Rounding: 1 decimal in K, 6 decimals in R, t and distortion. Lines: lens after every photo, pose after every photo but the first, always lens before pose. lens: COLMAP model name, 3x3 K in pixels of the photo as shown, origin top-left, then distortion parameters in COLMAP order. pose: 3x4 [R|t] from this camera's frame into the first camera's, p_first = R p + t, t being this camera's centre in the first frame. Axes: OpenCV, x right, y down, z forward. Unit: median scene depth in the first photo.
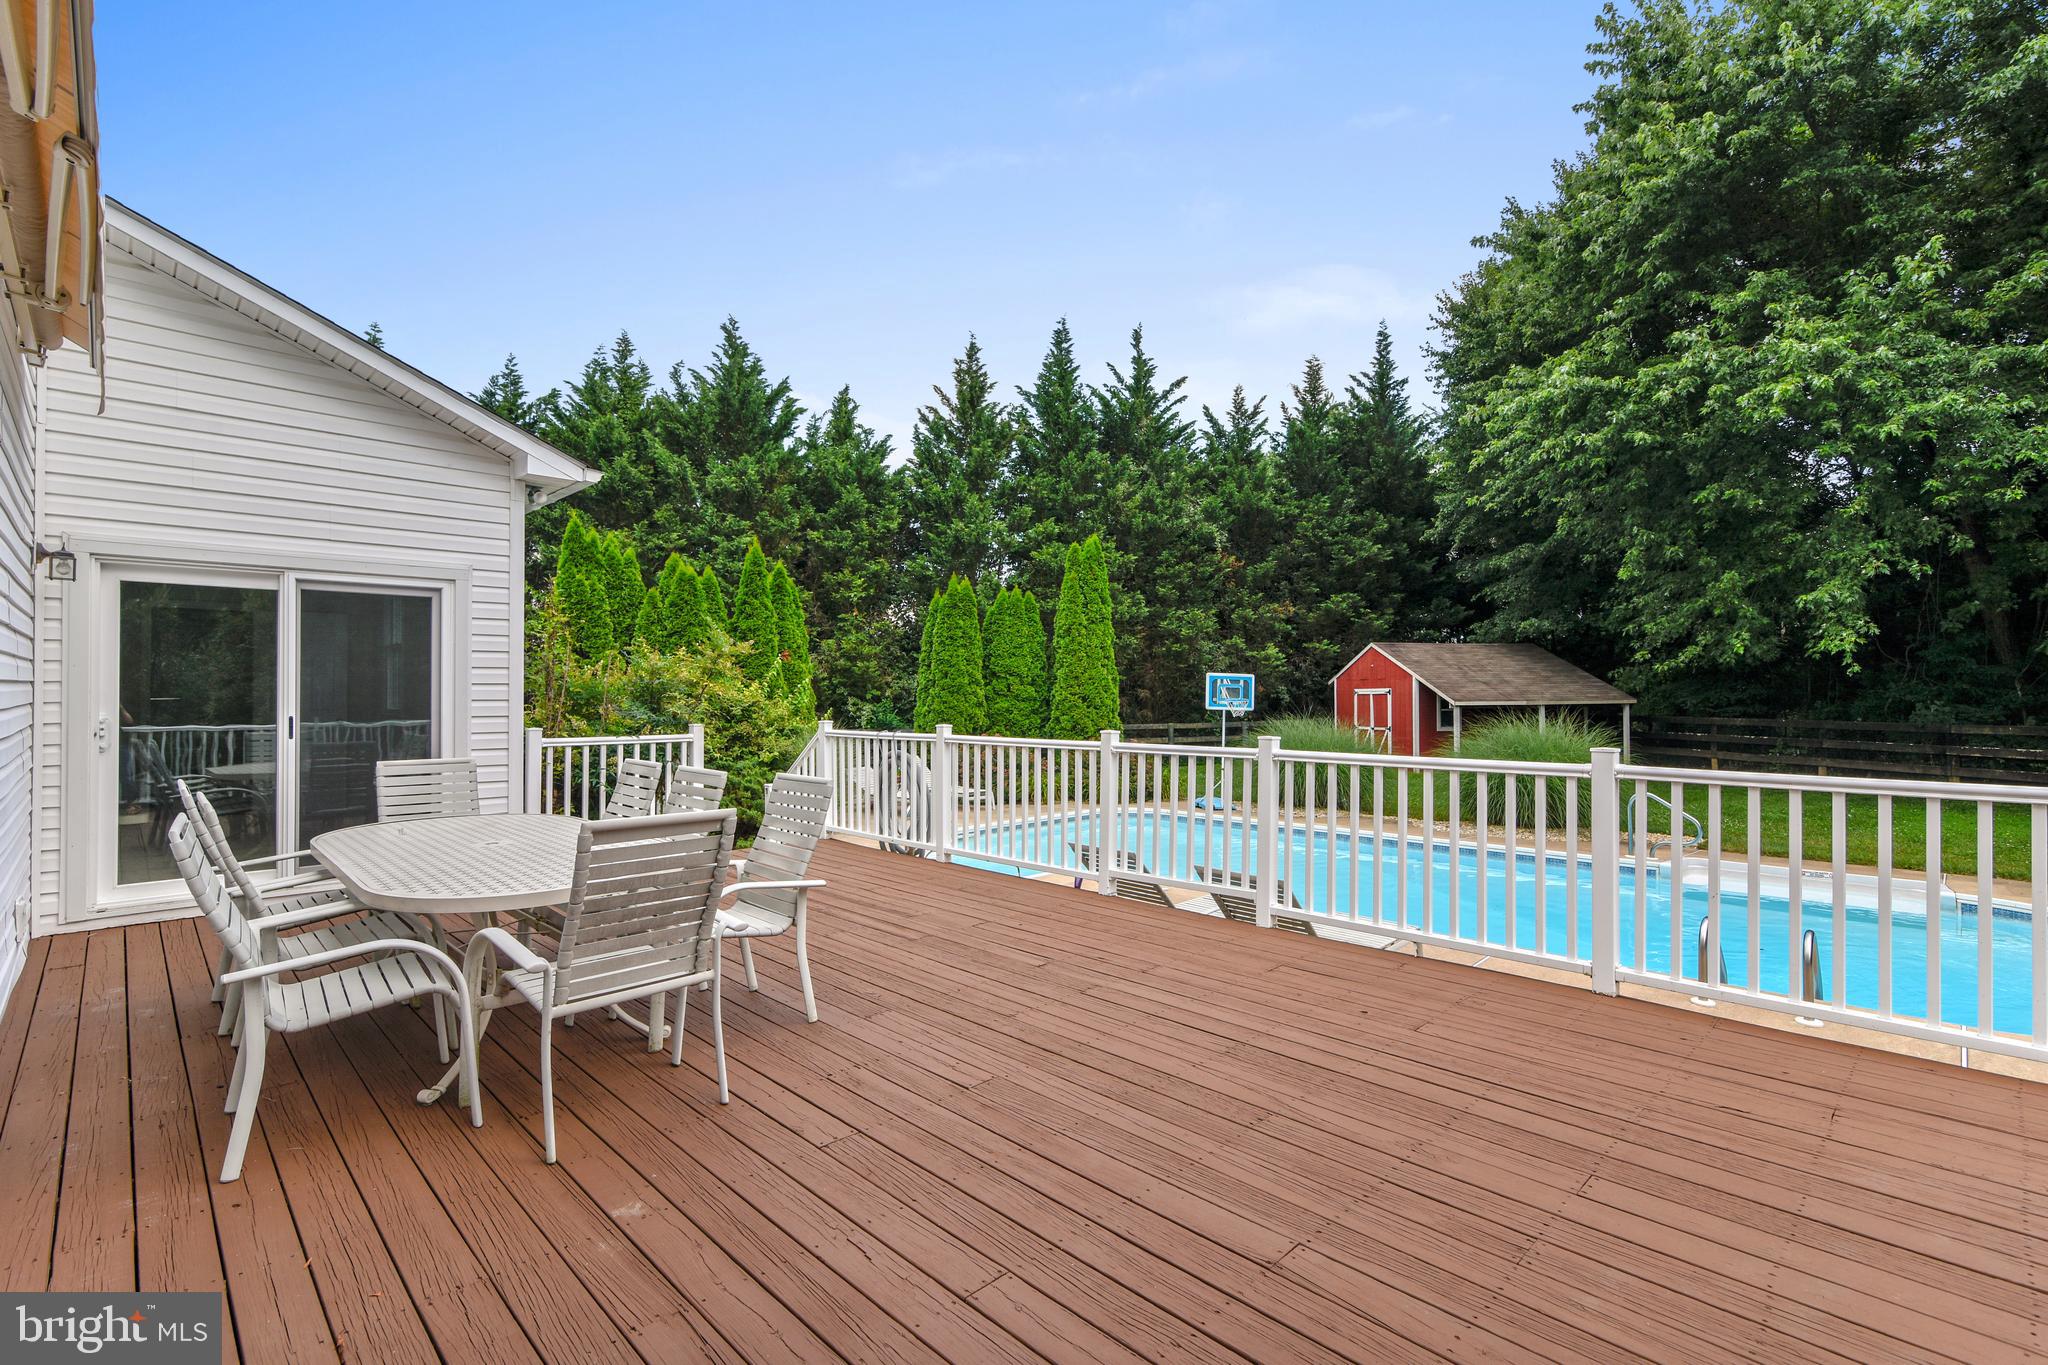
lens RADIAL K [[945.1, 0, 1030.4], [0, 945.1, 679.0], [0, 0, 1]] dist [0.009760, -0.000430]
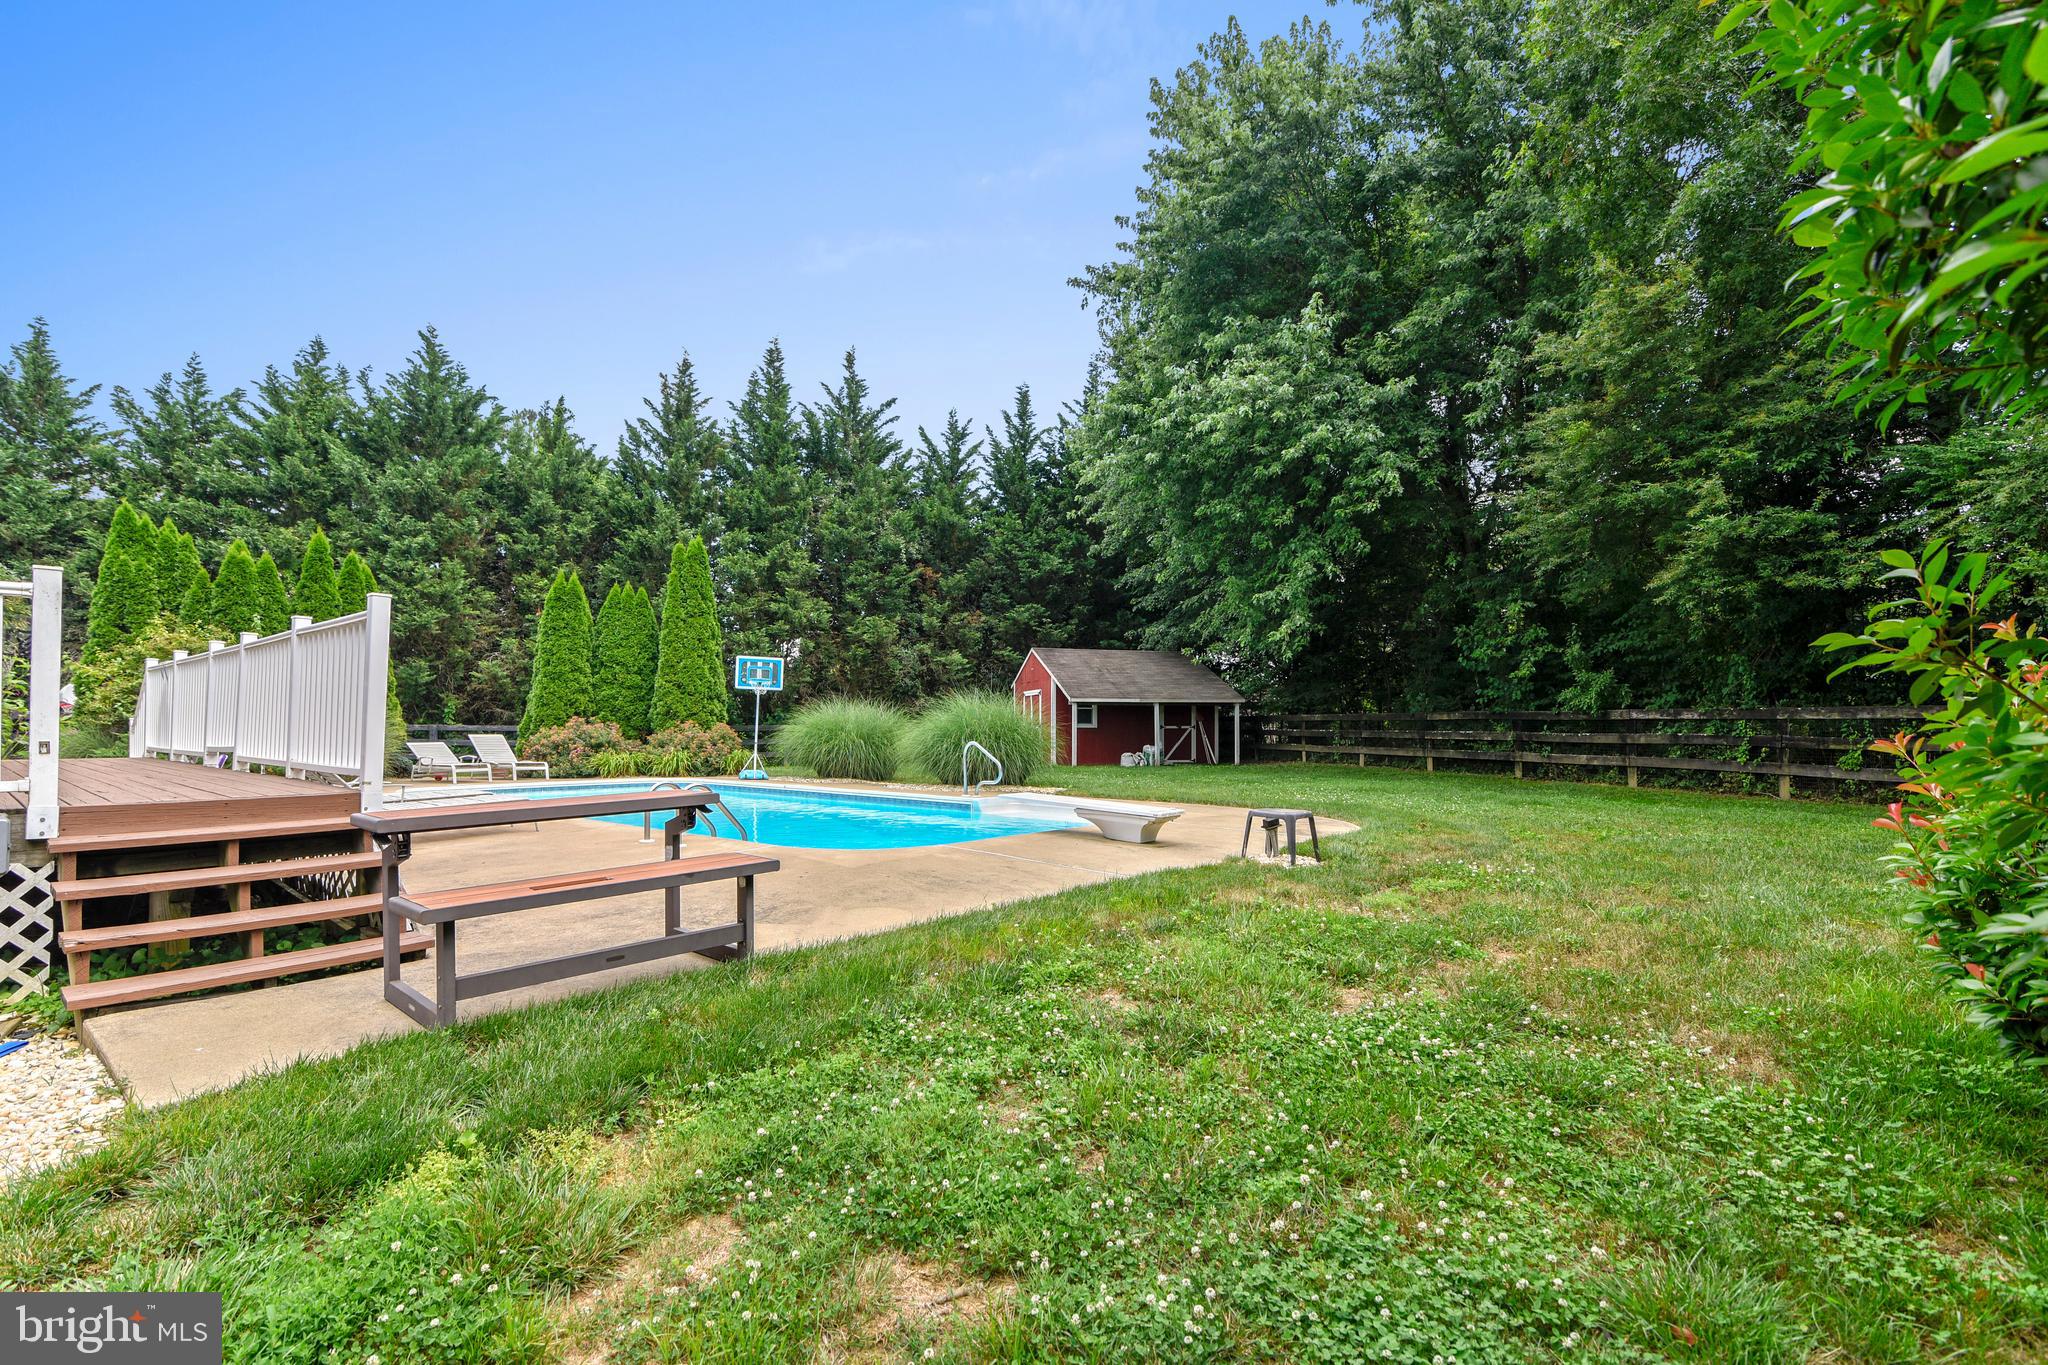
lens RADIAL K [[945.1, 0, 1004.6], [0, 945.1, 721.5], [0, 0, 1]] dist [0.009760, -0.000430]
pose [[0.996984, 0.004238, 0.077487, 0.237277], [-0.005311, 0.999893, 0.013652, 0.030984], [-0.077420, -0.014023, 0.996900, -0.080270]]
